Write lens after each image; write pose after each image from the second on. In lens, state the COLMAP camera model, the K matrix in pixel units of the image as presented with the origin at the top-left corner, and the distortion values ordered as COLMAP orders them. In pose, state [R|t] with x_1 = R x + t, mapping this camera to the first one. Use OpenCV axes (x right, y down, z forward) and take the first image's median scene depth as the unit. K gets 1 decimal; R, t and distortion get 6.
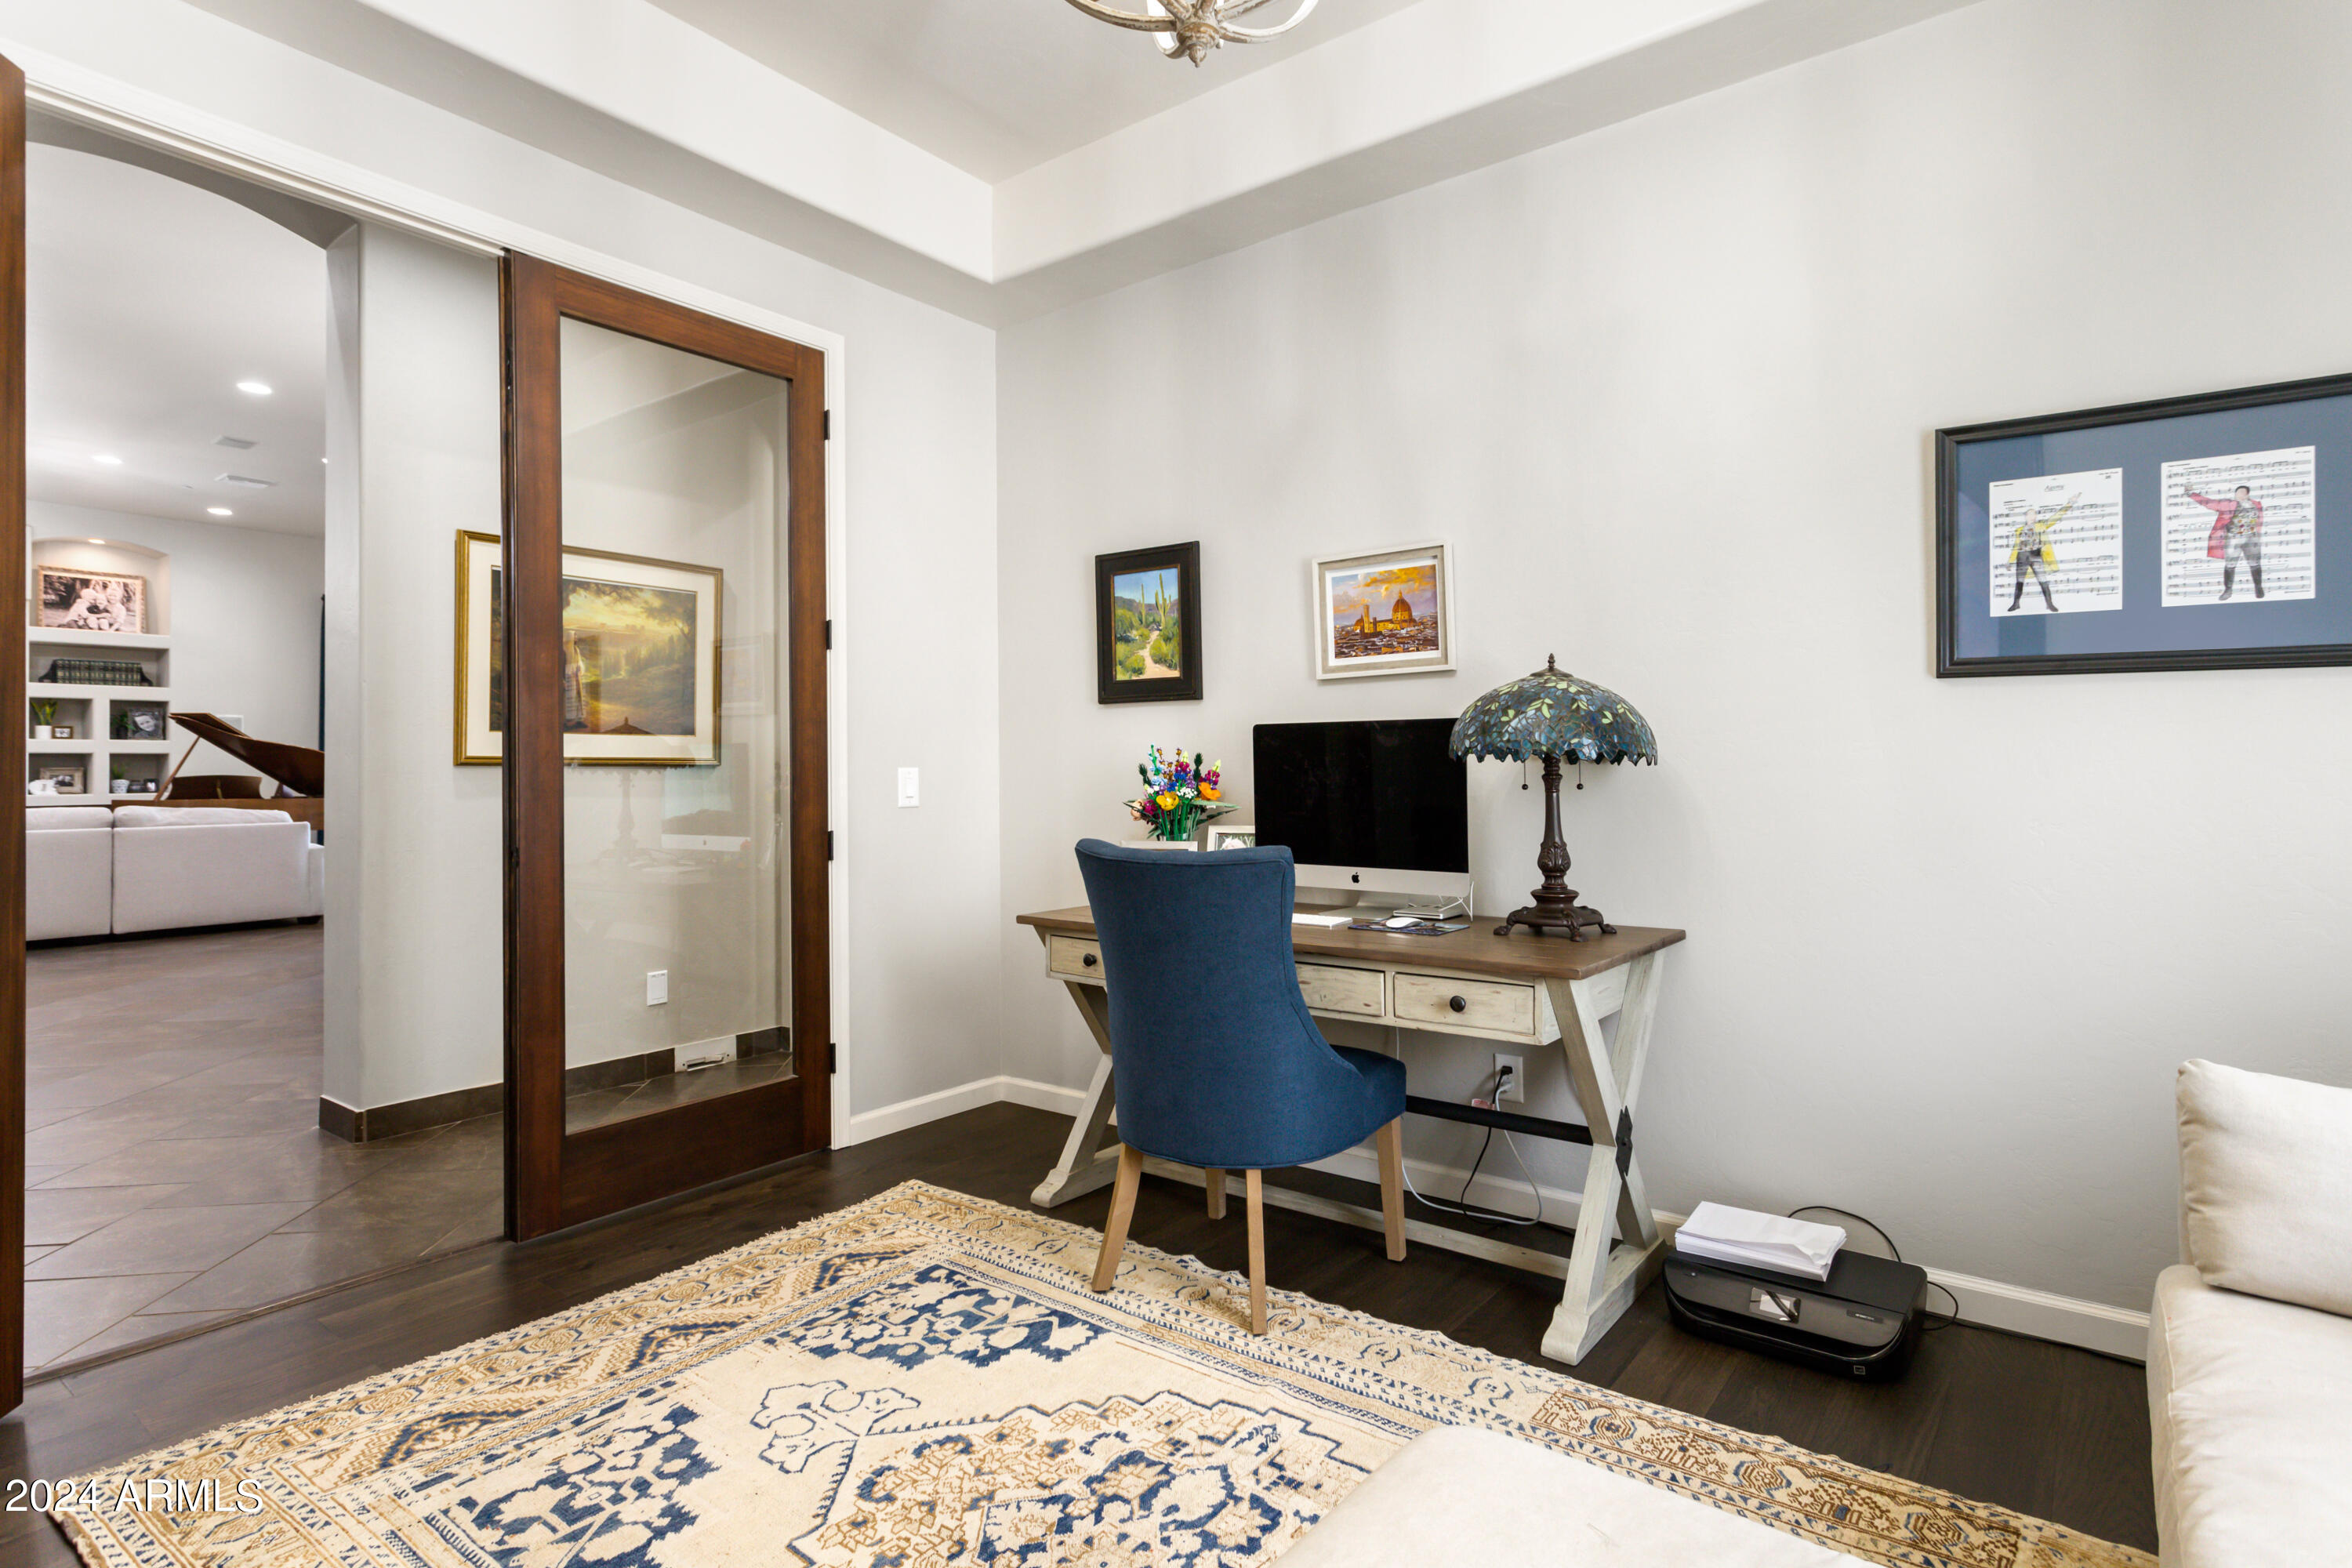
lens RADIAL K [[1192.0, 0, 1177.8], [0, 1192.0, 763.5], [0, 0, 1]] dist [0.000078, -0.000485]
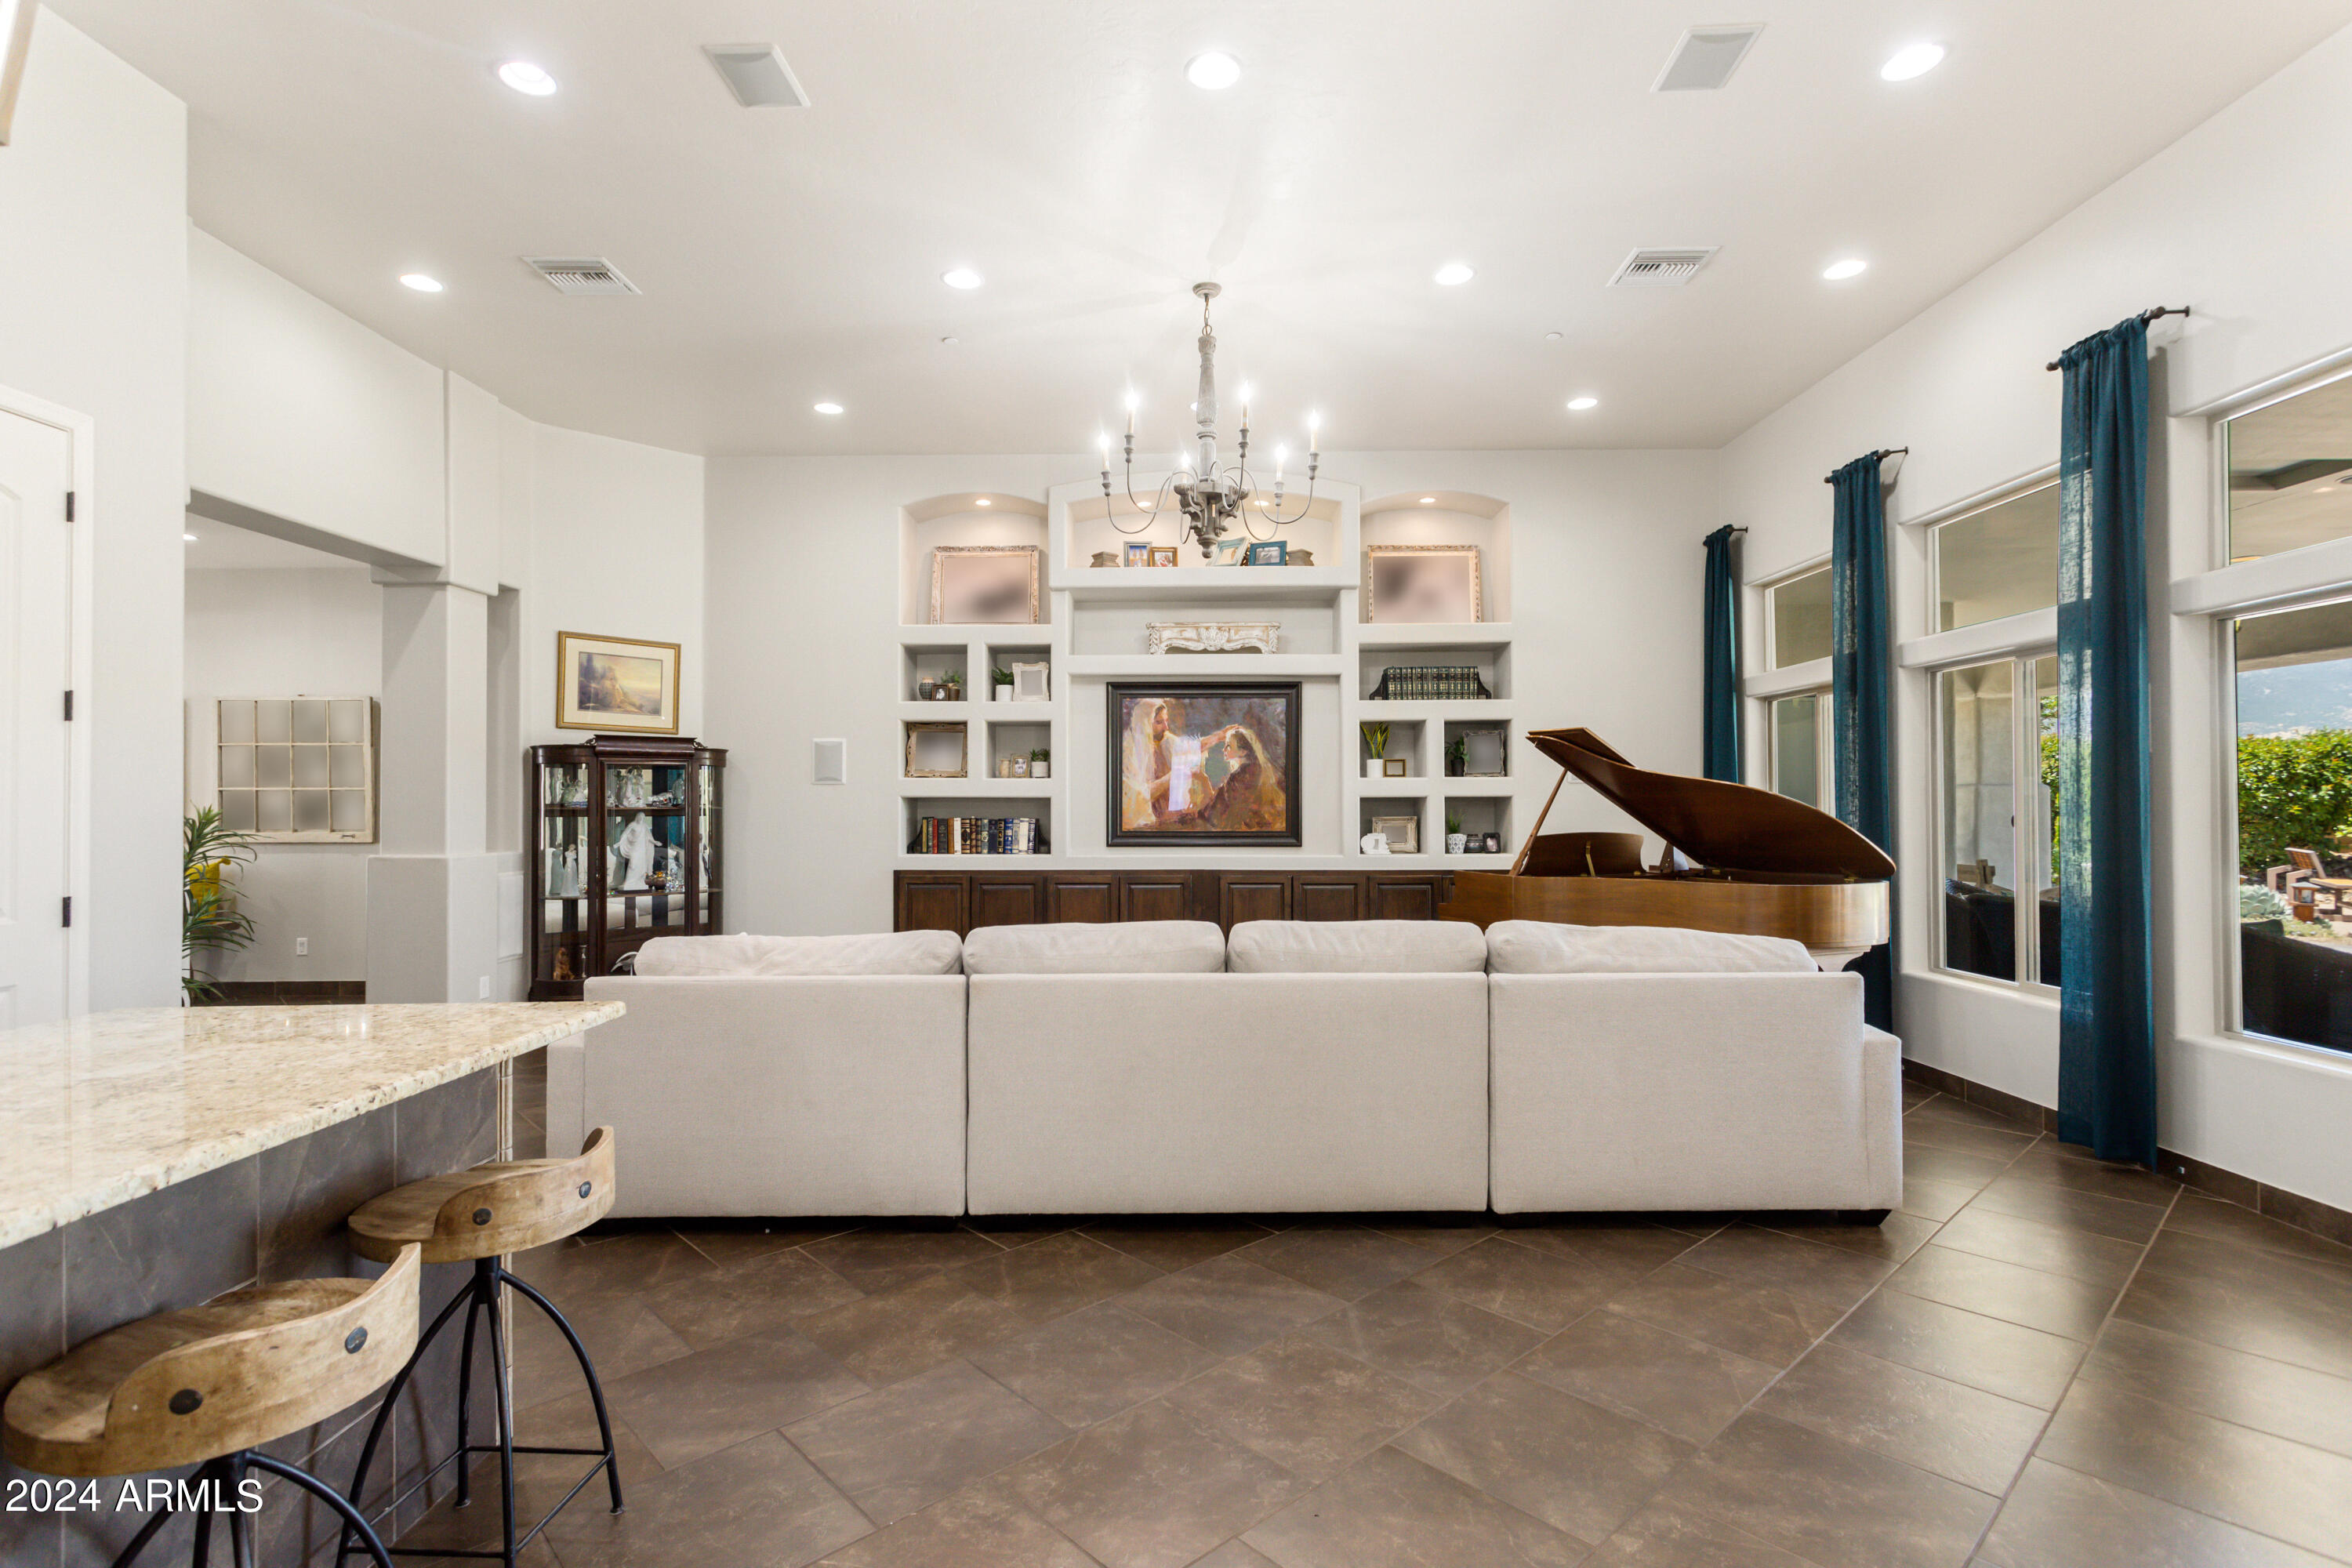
lens RADIAL K [[1162.0, 0, 1176.0], [0, 1162.0, 784.0], [0, 0, 1]] dist [0.013370, -0.000257]
pose [[0.595815, -0.013179, -0.803014, -0.440783], [0.007717, 0.999913, -0.010685, -0.009882], [0.803085, 0.000169, 0.595865, 0.464896]]
